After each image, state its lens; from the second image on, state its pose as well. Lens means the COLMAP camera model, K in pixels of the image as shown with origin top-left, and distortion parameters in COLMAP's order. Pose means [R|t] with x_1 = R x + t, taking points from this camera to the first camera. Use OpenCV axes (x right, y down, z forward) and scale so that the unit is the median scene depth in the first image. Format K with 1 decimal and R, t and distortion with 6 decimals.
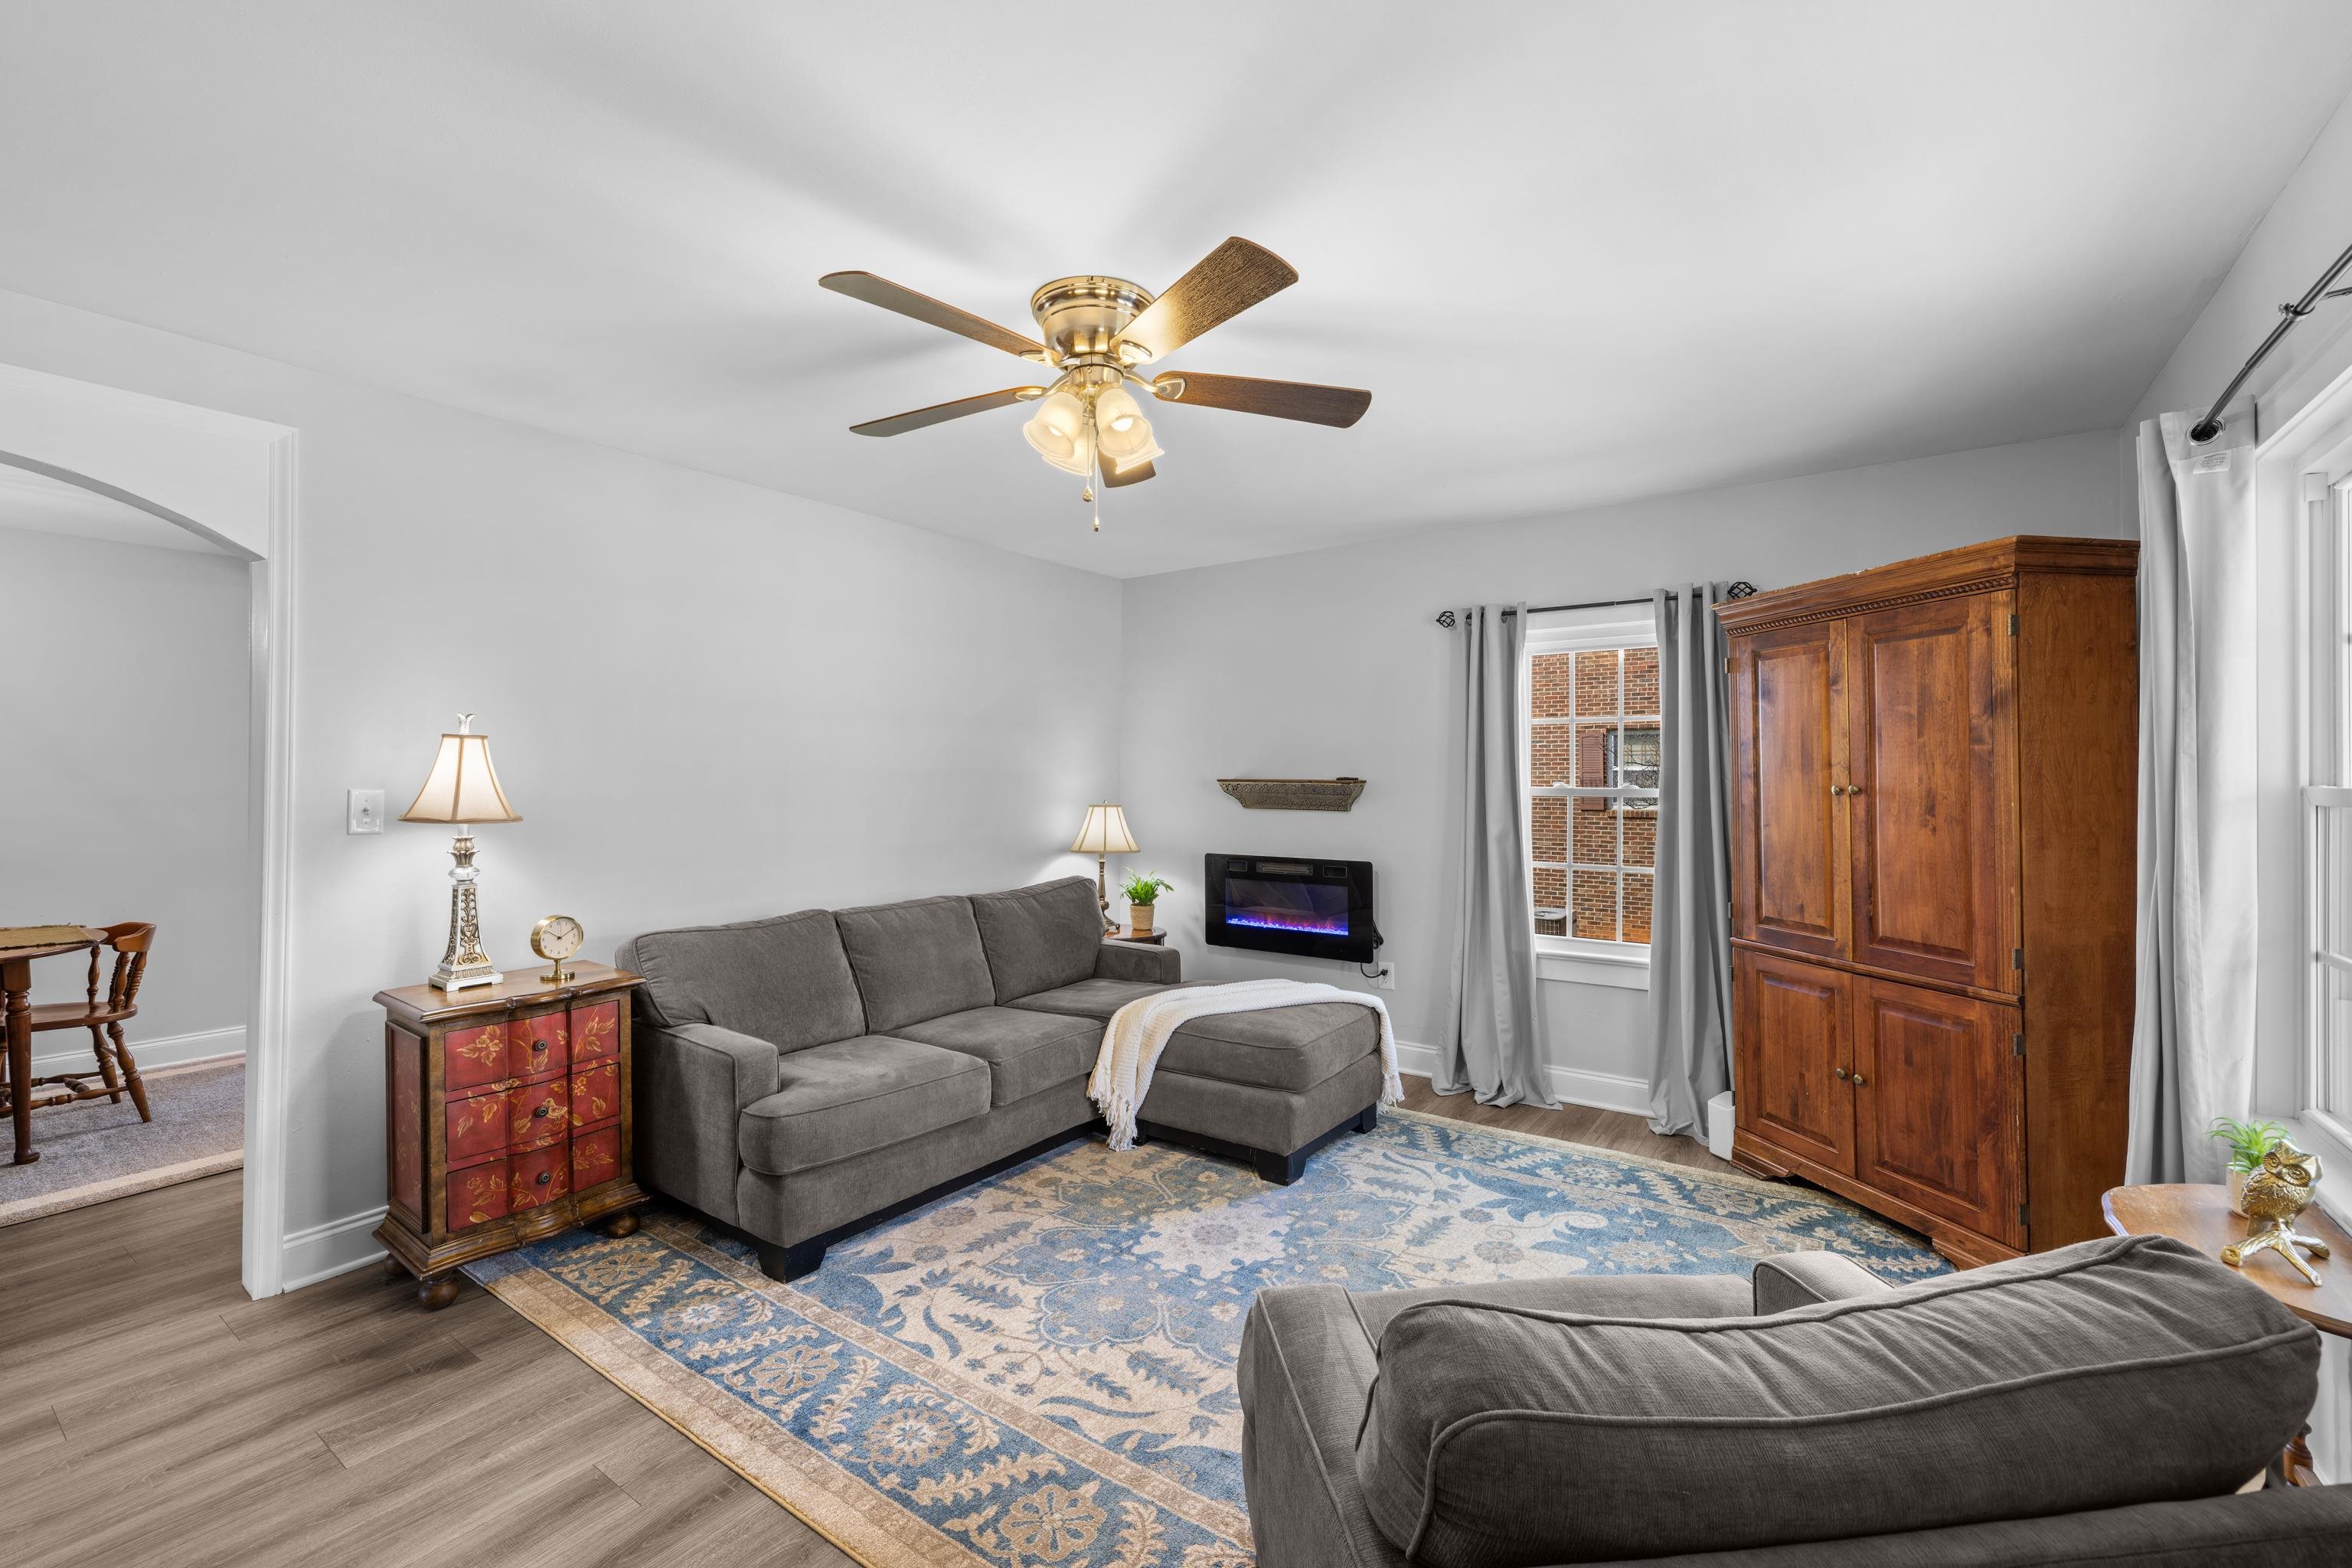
lens RADIAL K [[990.1, 0, 1174.9], [0, 990.1, 773.4], [0, 0, 1]] dist [0.000902, -0.000471]
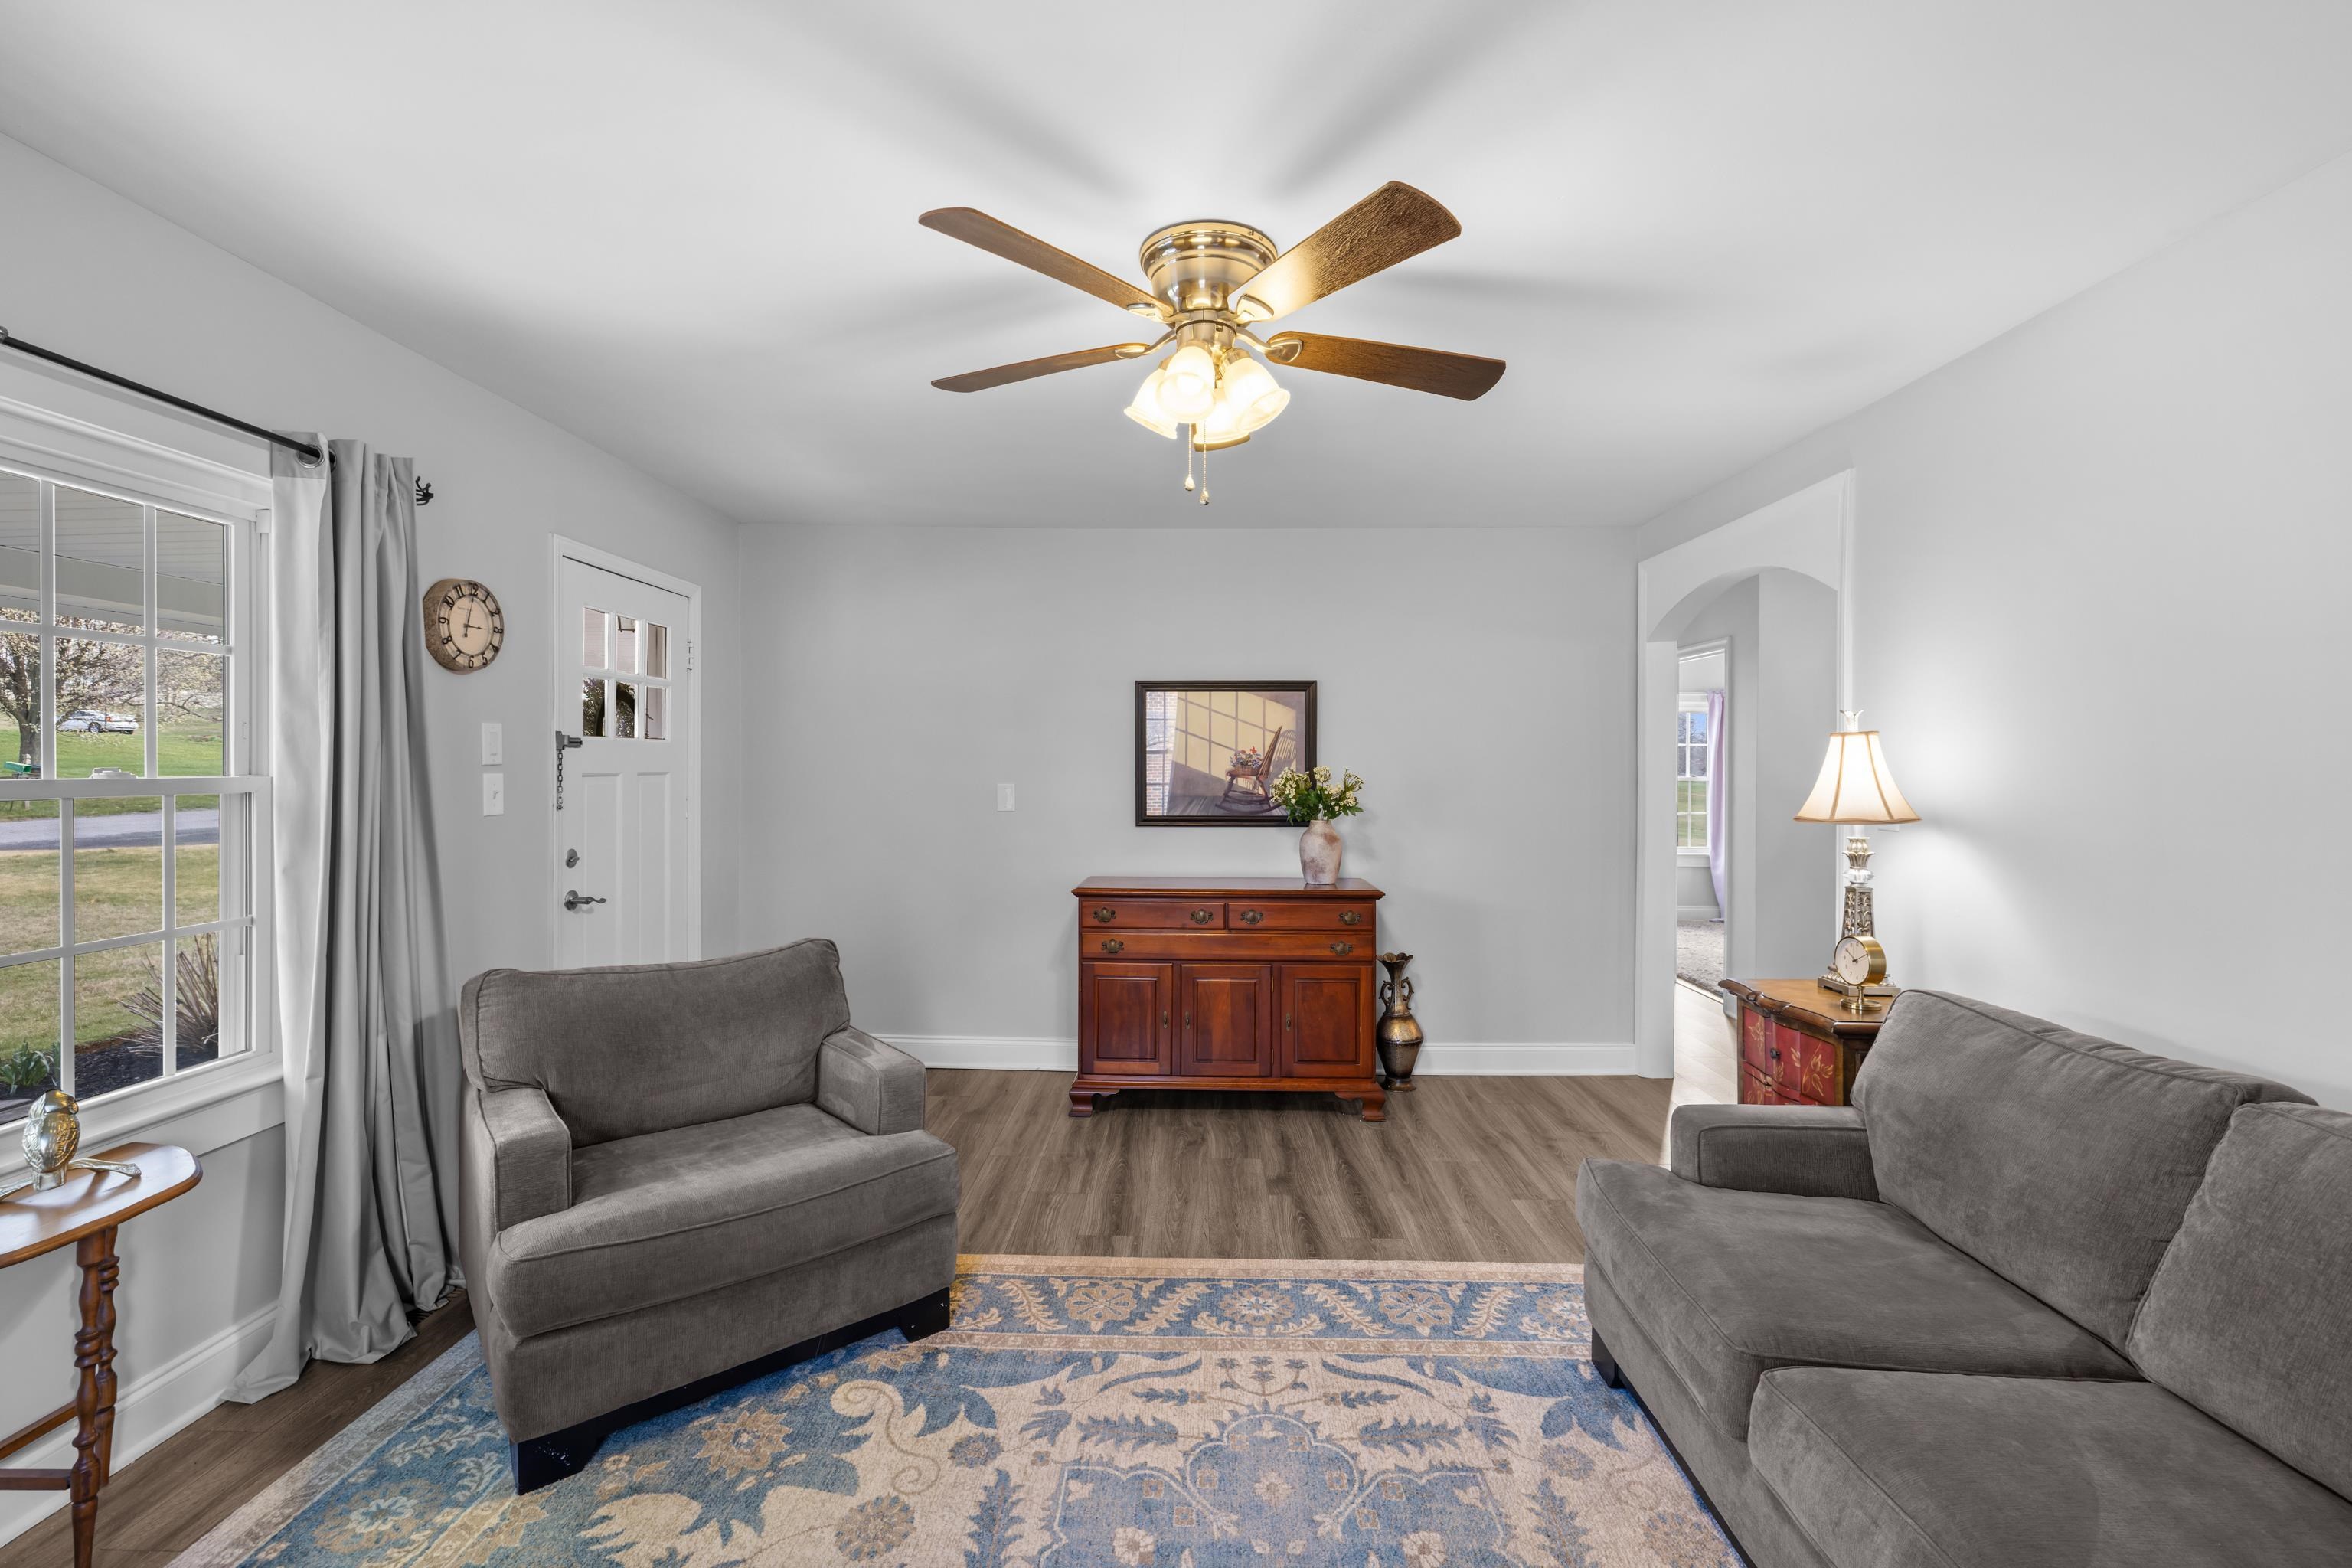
lens RADIAL K [[990.1, 0, 1179.2], [0, 990.1, 767.7], [0, 0, 1]] dist [0.000902, -0.000471]
pose [[-0.820798, -0.001731, -0.571216, 0.383118], [-0.002638, 0.999996, 0.000761, -0.002469], [0.571212, 0.002131, -0.820800, 1.443382]]
